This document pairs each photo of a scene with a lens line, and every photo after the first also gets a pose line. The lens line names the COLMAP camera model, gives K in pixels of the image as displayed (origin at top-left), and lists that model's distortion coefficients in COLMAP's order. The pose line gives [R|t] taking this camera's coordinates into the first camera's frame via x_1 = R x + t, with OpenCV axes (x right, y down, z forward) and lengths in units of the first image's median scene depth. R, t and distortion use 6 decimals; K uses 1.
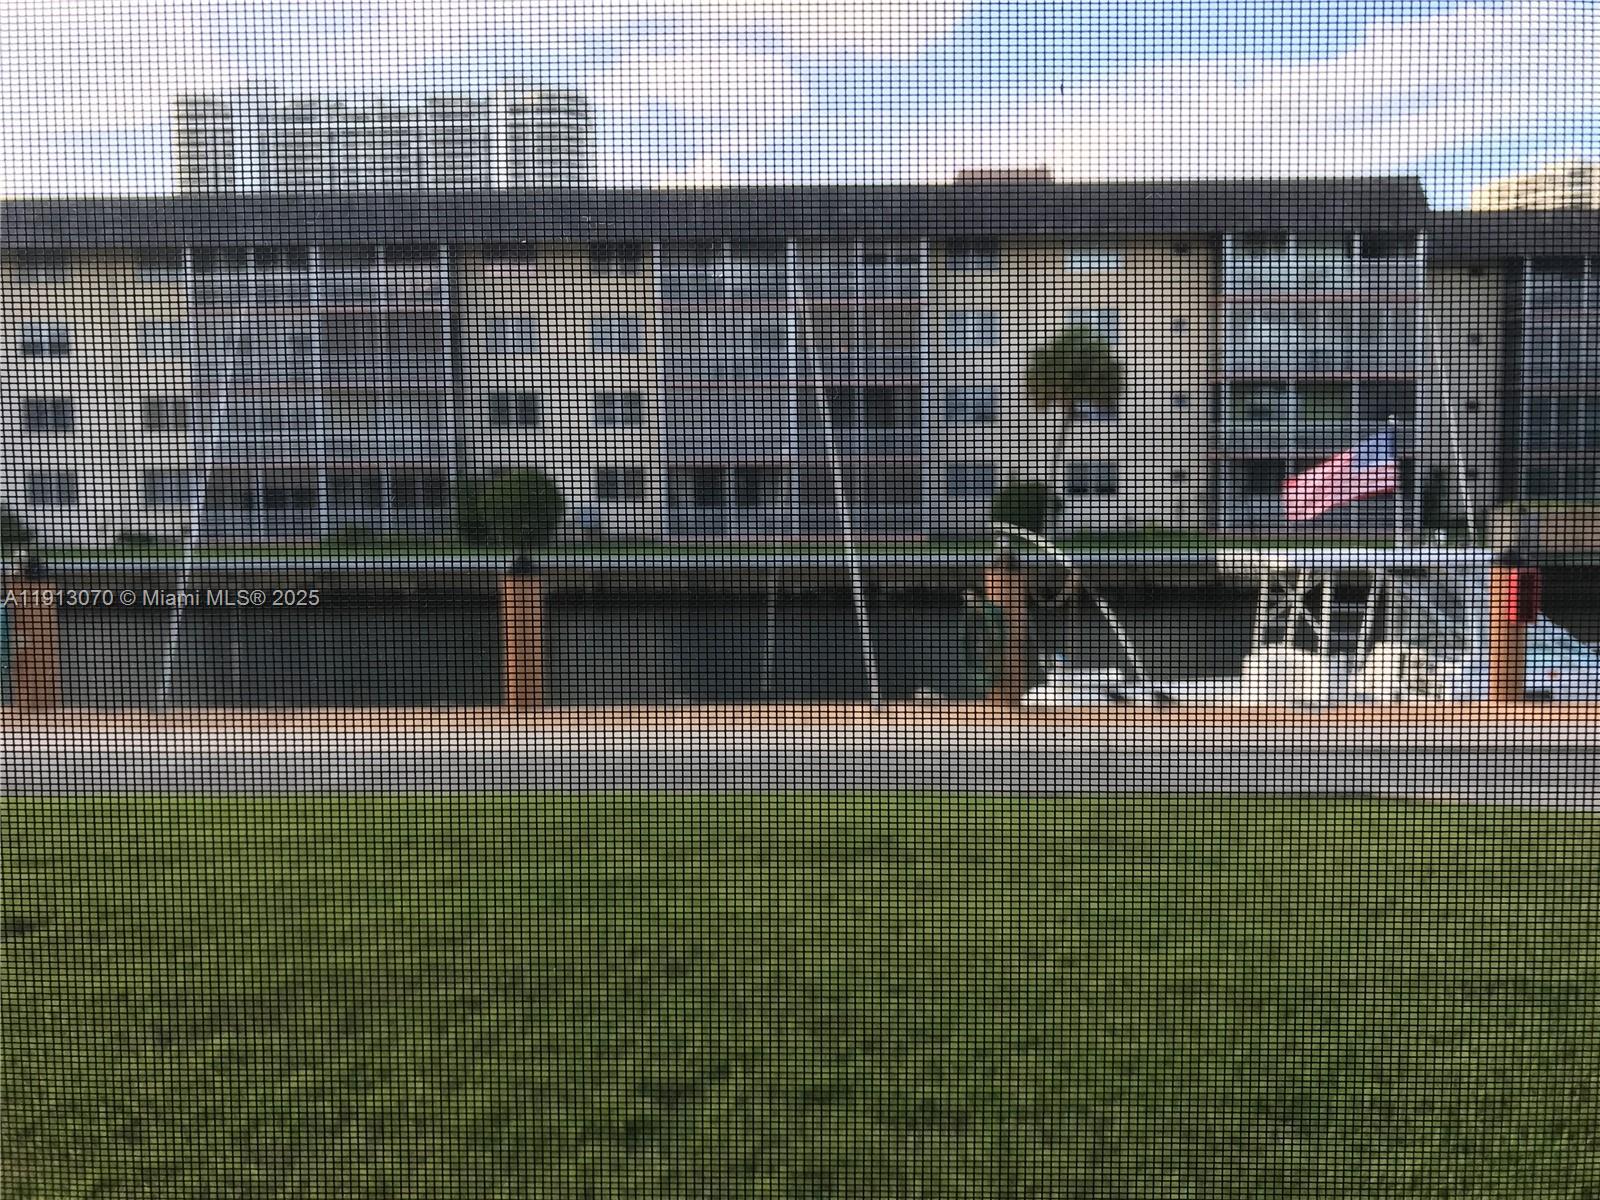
lens RADIAL K [[1358.0, 0, 797.5], [0, 1358.0, 597.9], [0, 0, 1]] dist [0.027887, -0.009927]
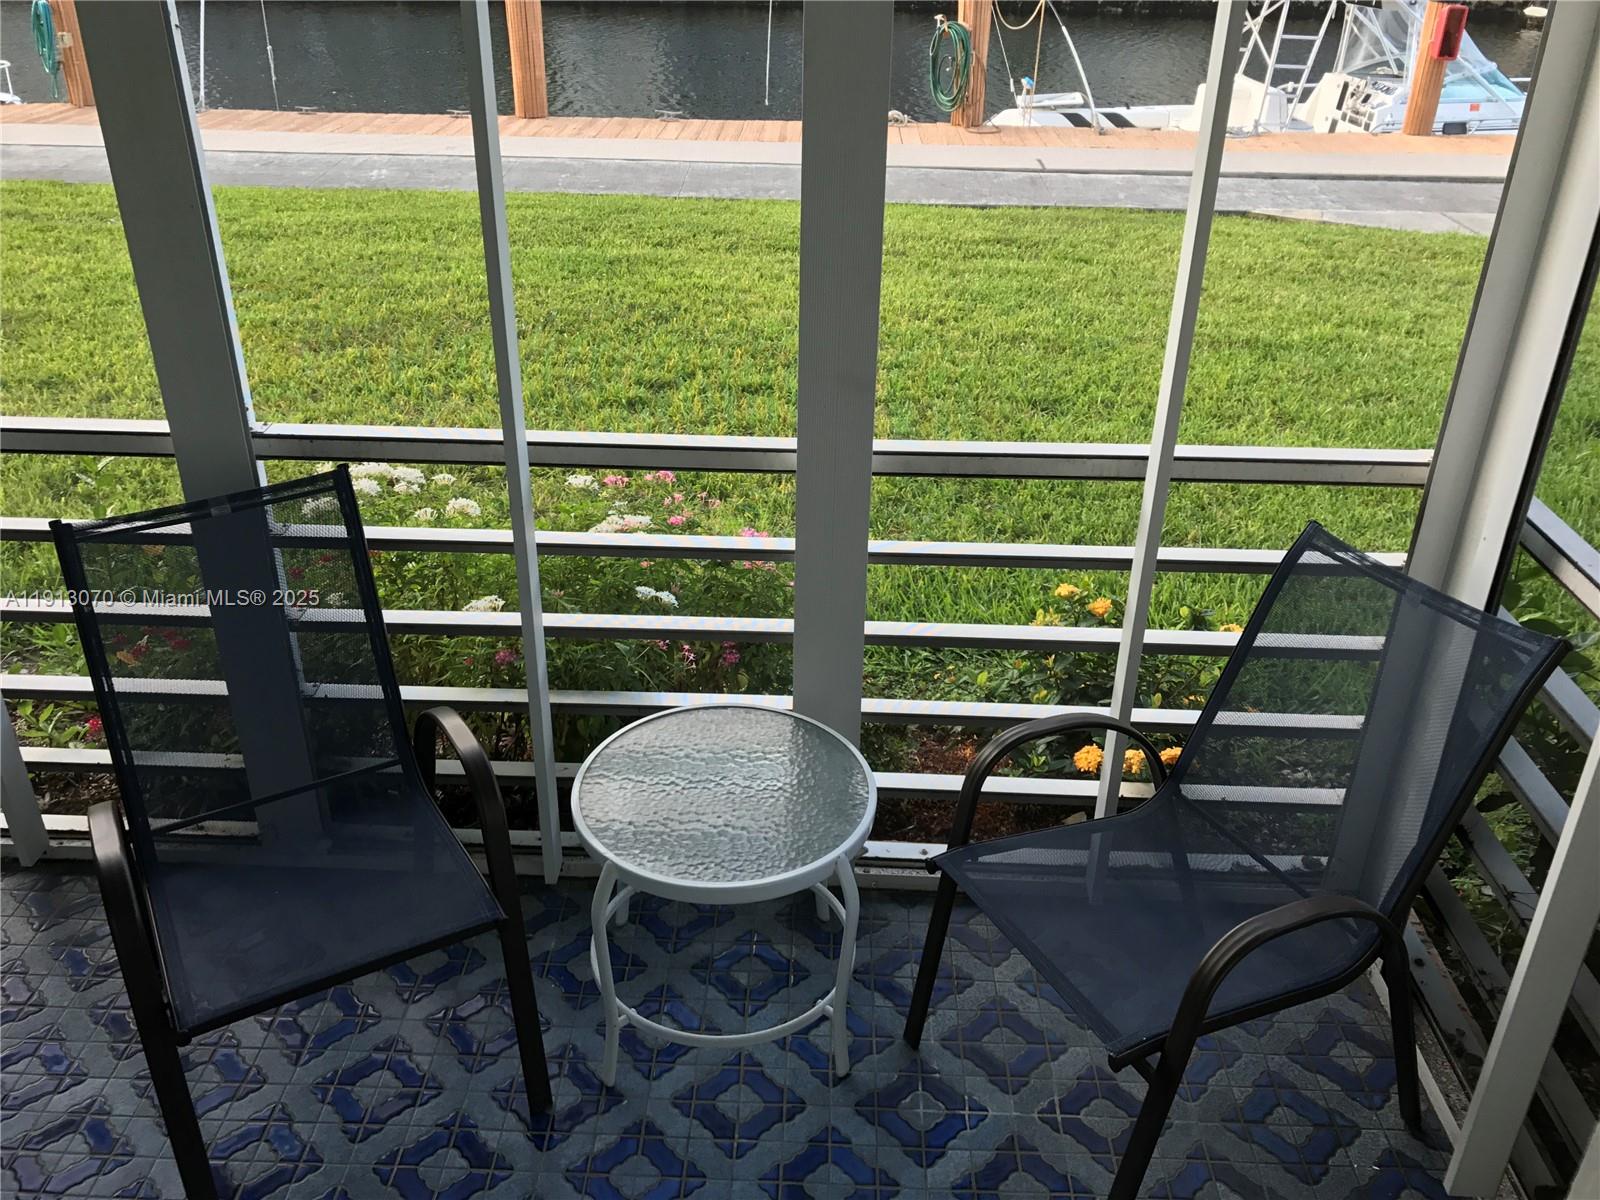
lens RADIAL K [[1358.0, 0, 800.7], [0, 1358.0, 594.6], [0, 0, 1]] dist [0.027887, -0.009927]
pose [[0.999578, 0.028635, 0.004805, 0.026112], [-0.028140, 0.914625, 0.403322, -0.017501], [0.007154, -0.403287, 0.915046, -0.188603]]
